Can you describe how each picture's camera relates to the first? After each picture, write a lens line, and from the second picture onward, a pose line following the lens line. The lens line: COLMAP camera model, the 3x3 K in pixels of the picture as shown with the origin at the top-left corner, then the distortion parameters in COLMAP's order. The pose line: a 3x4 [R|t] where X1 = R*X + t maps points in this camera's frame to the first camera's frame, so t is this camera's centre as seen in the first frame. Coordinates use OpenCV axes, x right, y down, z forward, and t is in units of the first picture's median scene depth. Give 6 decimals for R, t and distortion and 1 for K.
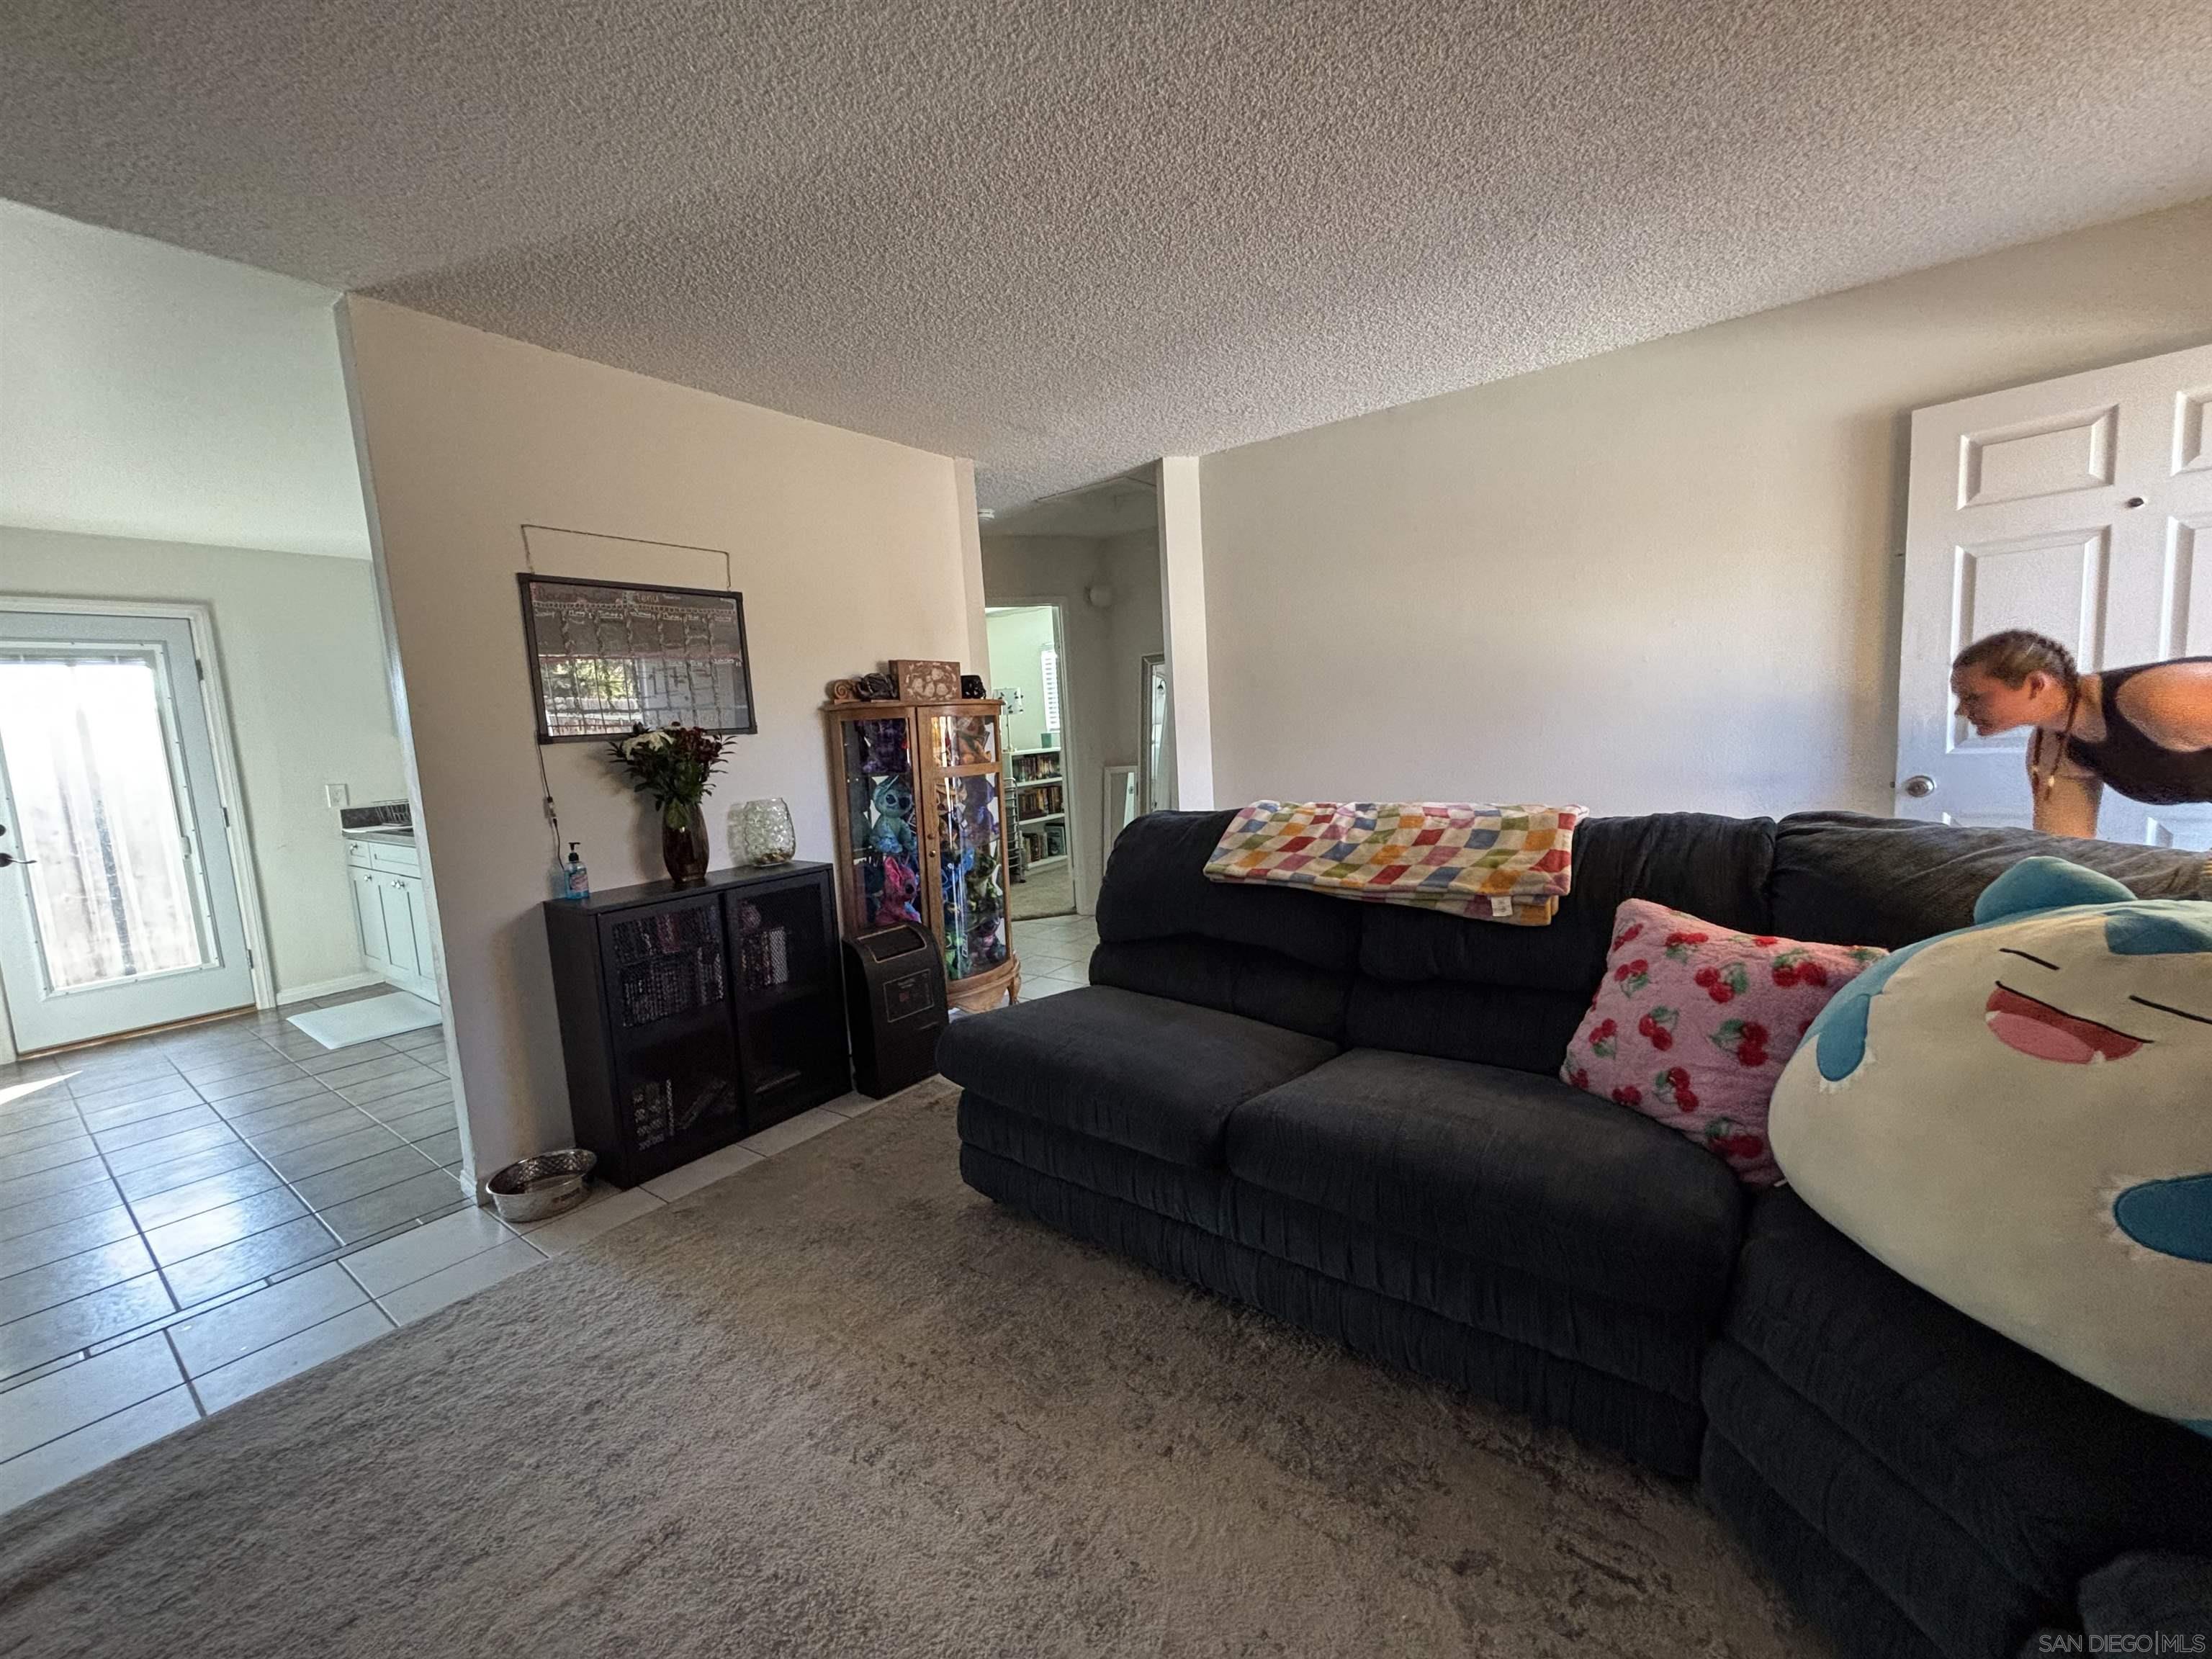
lens RADIAL K [[884.7, 0, 1110.0], [0, 884.7, 823.9], [0, 0, 1]] dist [-0.000093, -0.002024]
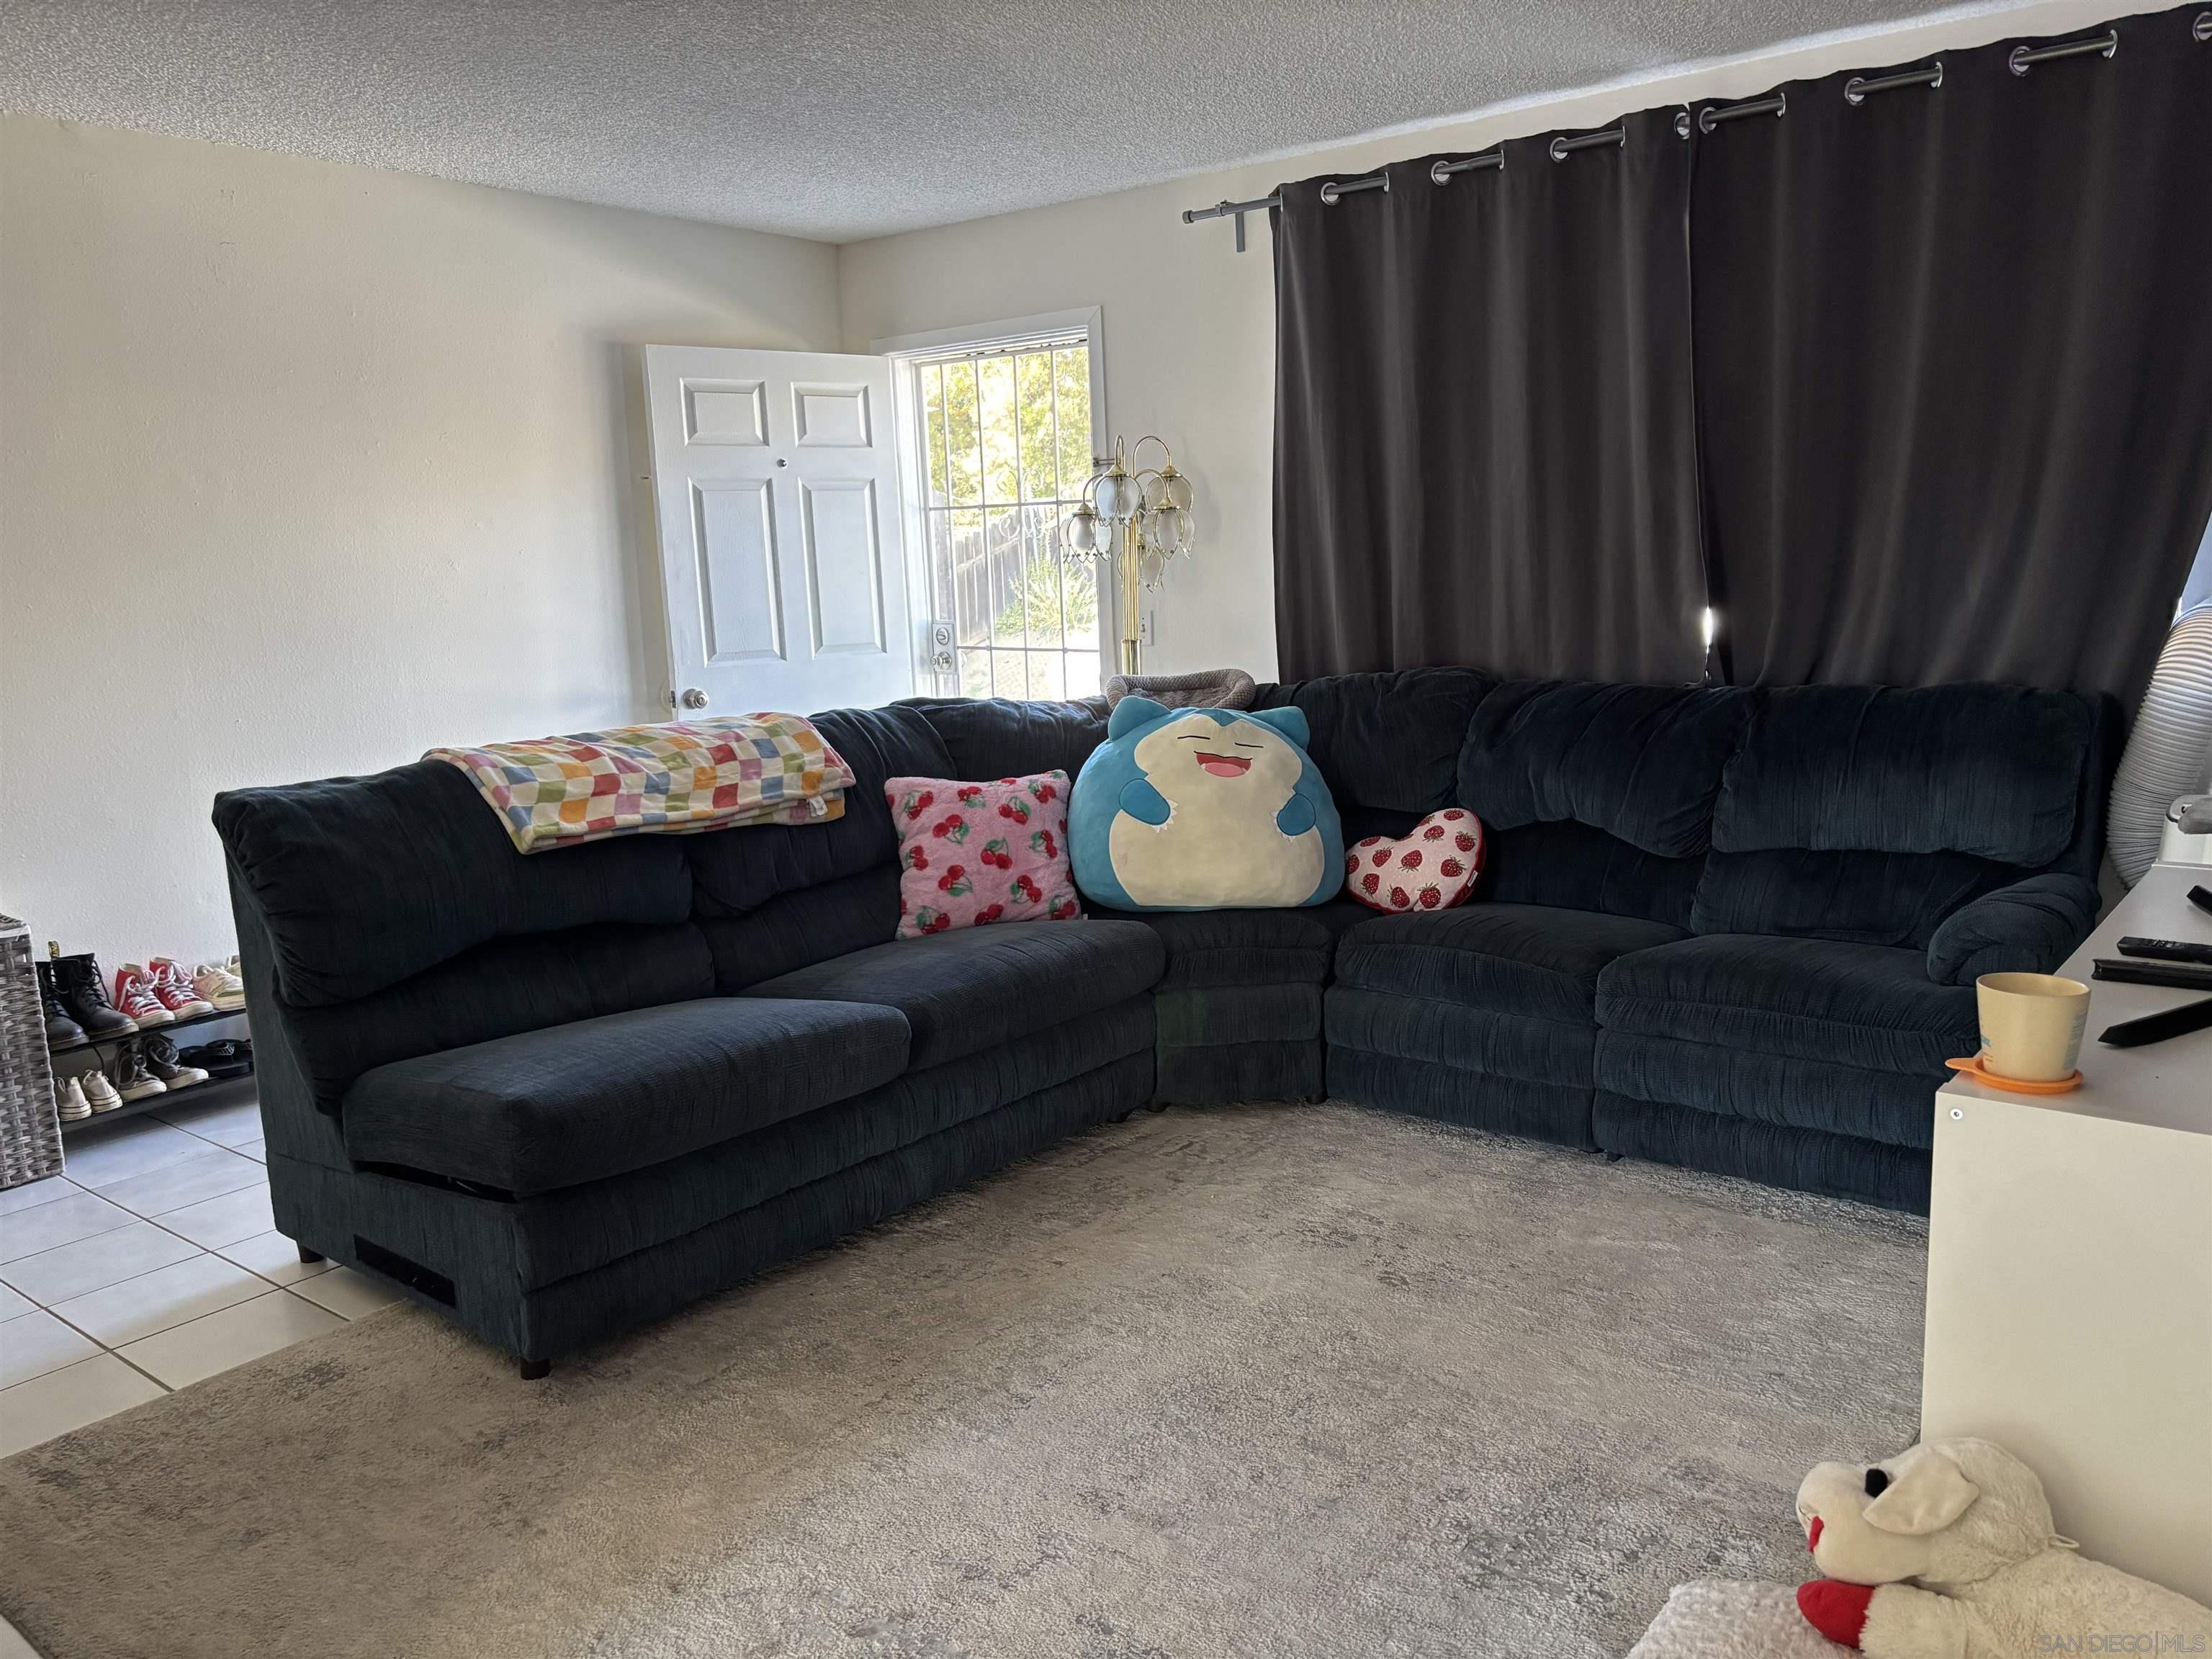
lens RADIAL K [[1682.7, 0, 1108.5], [0, 1682.7, 832.3], [0, 0, 1]] dist [0.011188, 0.000352]
pose [[0.037450, -0.110821, 0.993135, -1.429463], [0.141546, 0.984400, 0.104509, -0.031992], [-0.989223, 0.136660, 0.052552, 0.535372]]
